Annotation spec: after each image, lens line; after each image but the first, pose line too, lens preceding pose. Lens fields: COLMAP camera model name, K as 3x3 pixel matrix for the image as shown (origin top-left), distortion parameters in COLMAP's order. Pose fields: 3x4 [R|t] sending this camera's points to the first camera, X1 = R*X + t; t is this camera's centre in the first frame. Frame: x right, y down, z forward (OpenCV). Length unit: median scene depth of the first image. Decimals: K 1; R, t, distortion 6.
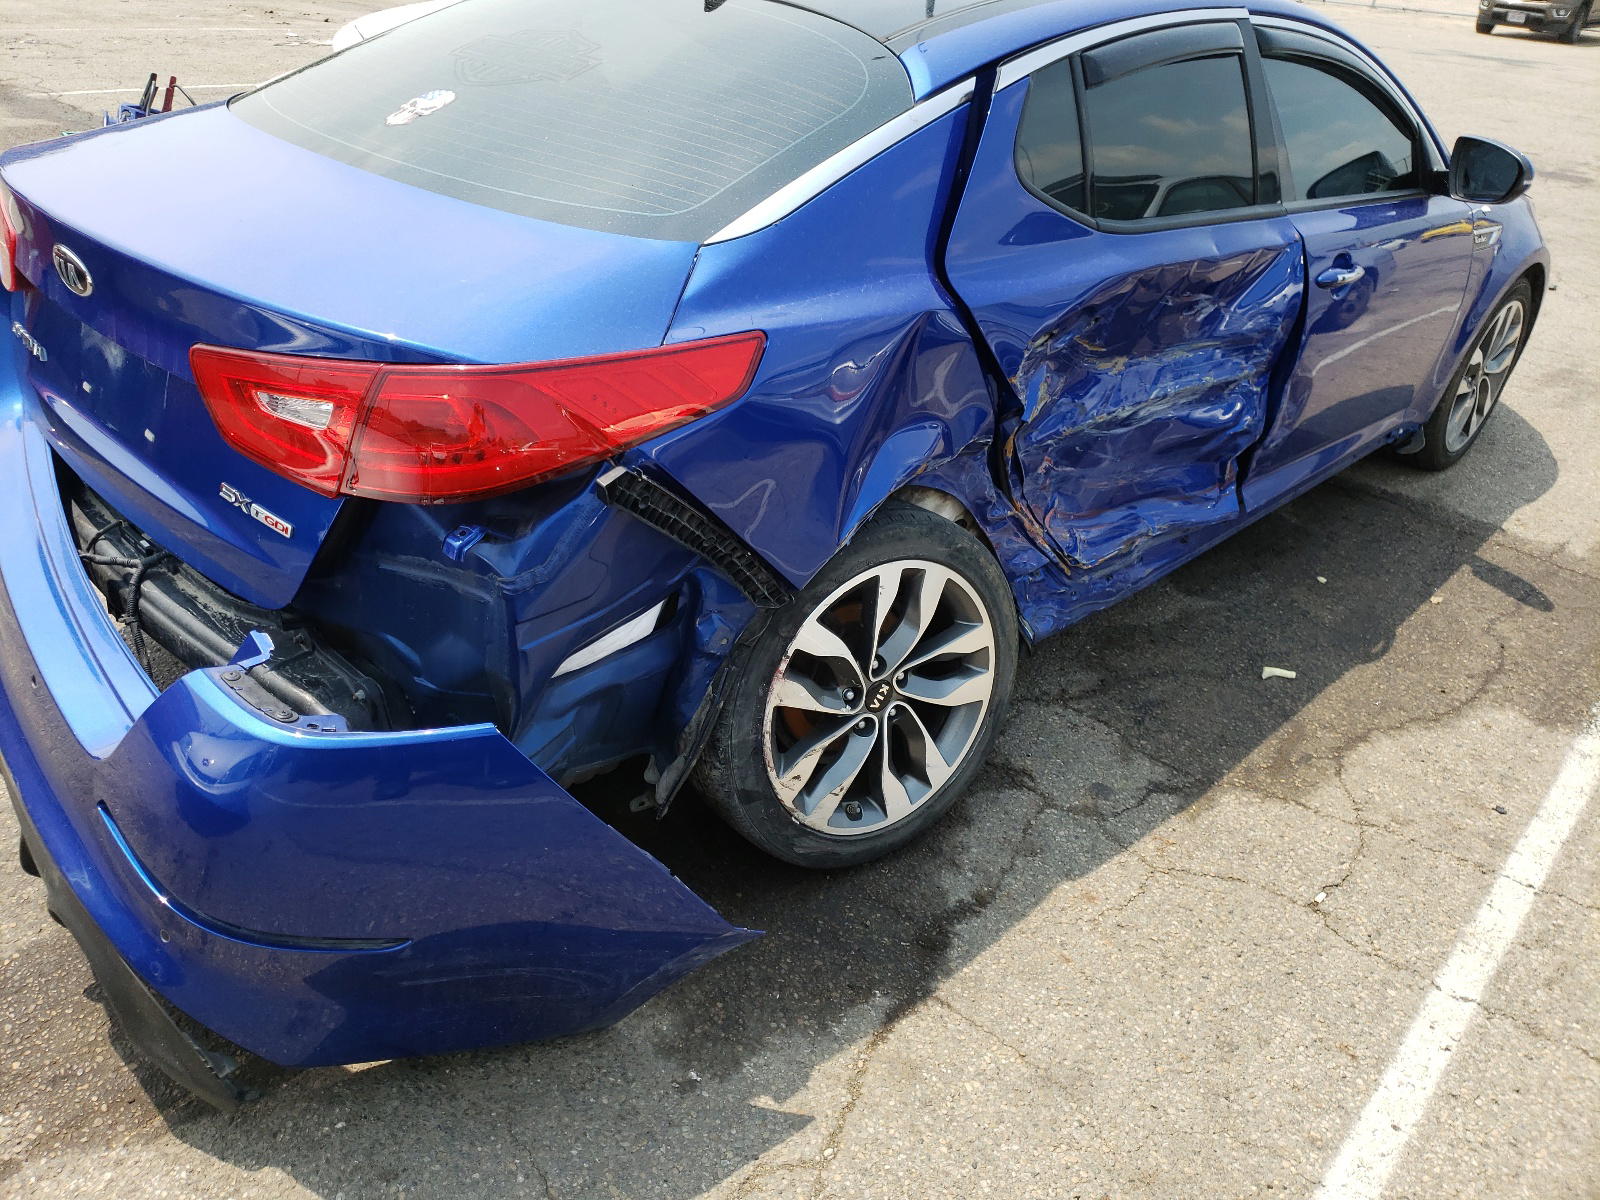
lens RADIAL K [[1223.7, 0, 800.0], [0, 1223.7, 600.0], [0, 0, 1]] dist [-0.027087, 0.051190]
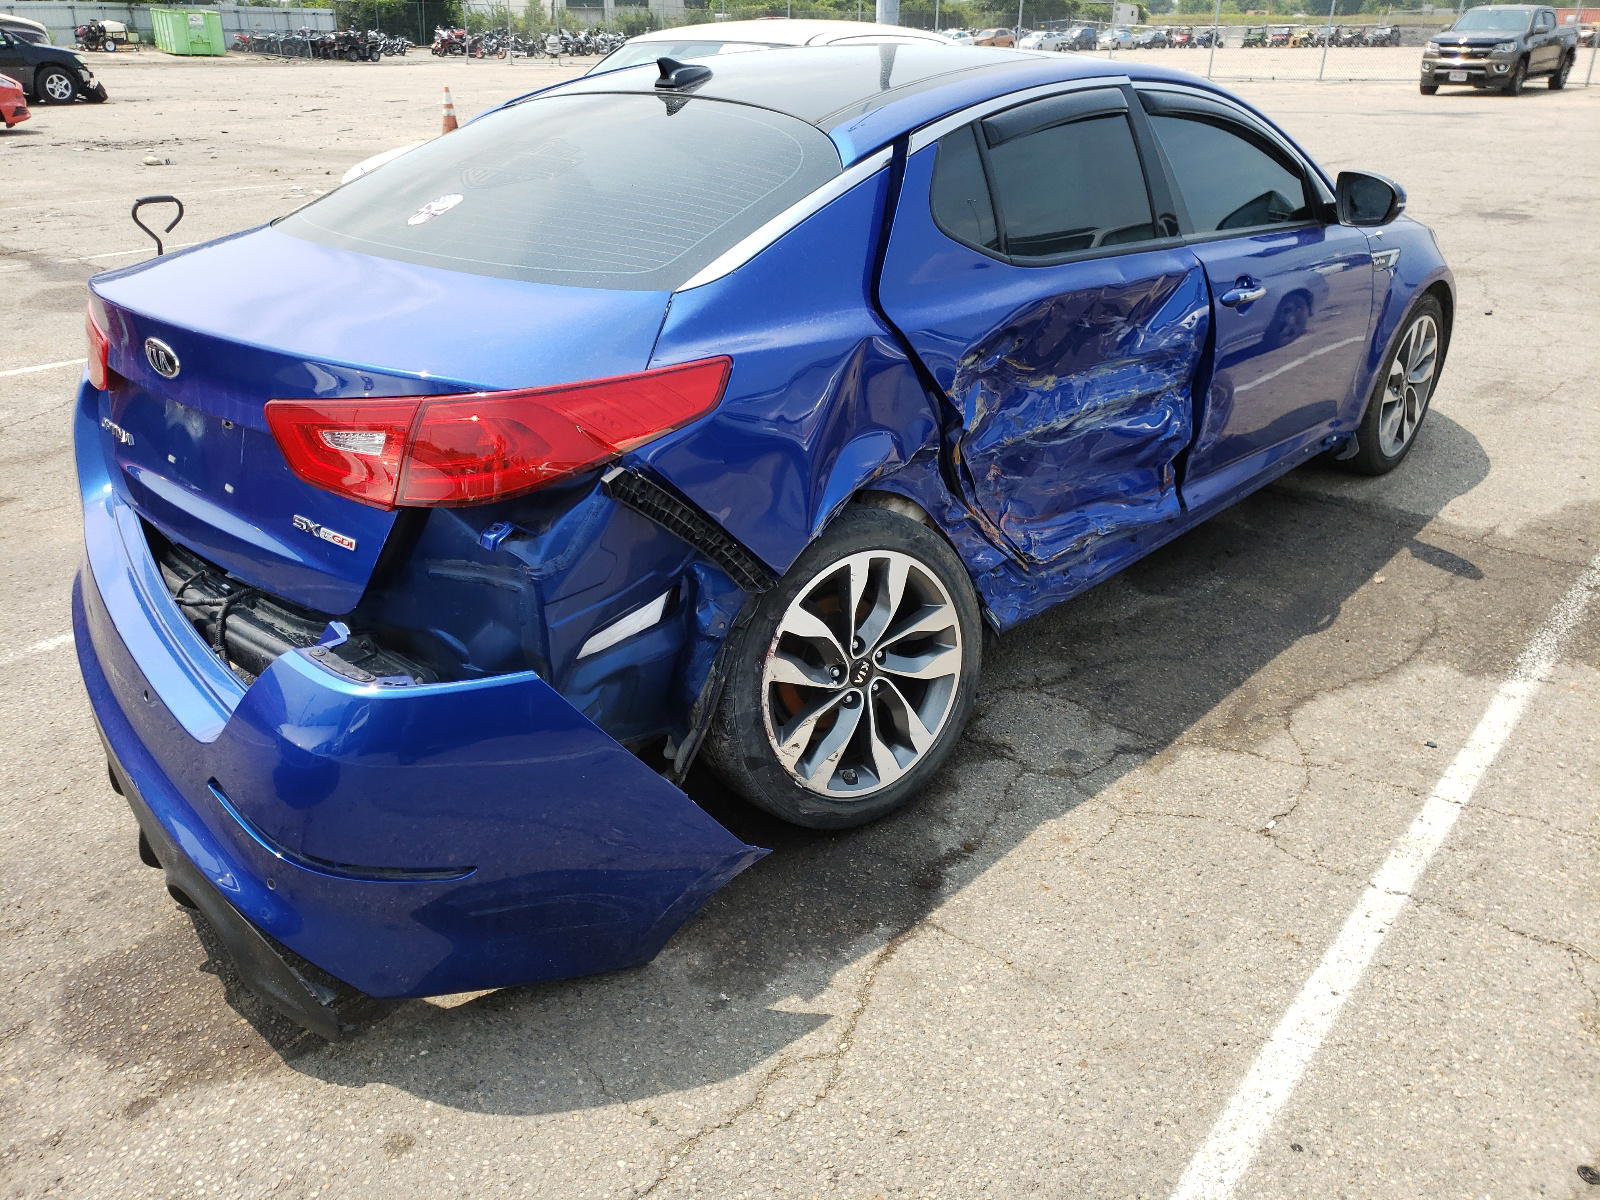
lens RADIAL K [[1207.6, 0, 820.9], [0, 1207.6, 602.2], [0, 0, 1]] dist [-0.003147, 0.002159]
pose [[0.996260, -0.086338, 0.003427, 0.028513], [0.086352, 0.993447, -0.074871, 0.096559], [0.003060, 0.074887, 0.997187, -0.147438]]
